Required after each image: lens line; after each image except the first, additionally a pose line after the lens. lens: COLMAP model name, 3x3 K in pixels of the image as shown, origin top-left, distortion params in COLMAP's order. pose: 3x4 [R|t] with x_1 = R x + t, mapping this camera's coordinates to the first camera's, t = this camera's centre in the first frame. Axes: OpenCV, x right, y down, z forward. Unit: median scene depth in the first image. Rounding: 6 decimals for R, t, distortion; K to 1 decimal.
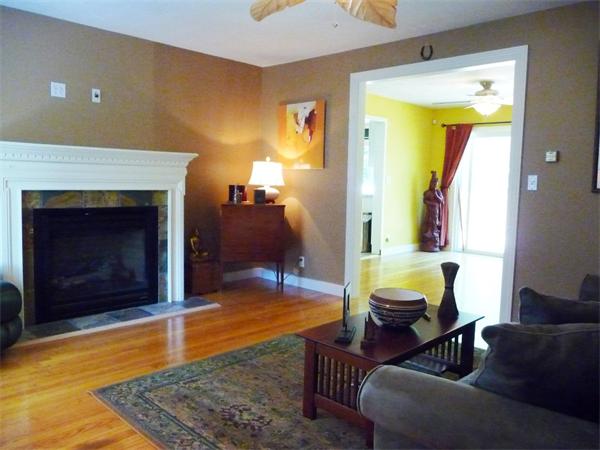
lens RADIAL K [[496.5, 0, 283.7], [0, 496.5, 226.5], [0, 0, 1]] dist [-0.037783, 0.015763]
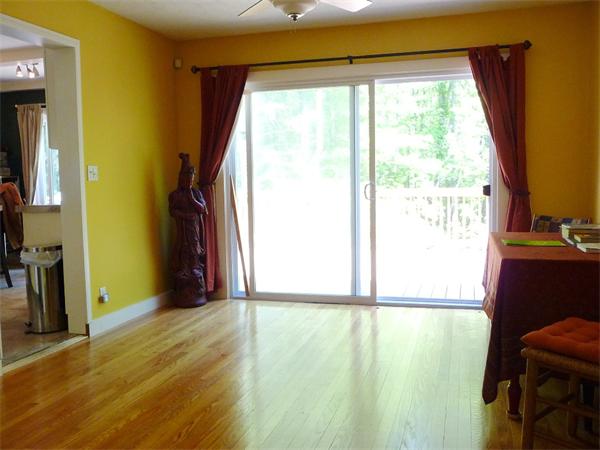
lens RADIAL K [[496.5, 0, 283.7], [0, 496.5, 226.5], [0, 0, 1]] dist [-0.037783, 0.015763]
pose [[0.869328, -0.079758, 0.487757, 0.131881], [0.076847, 0.996703, 0.026017, -0.040142], [-0.488225, 0.014866, 0.872591, 0.489610]]
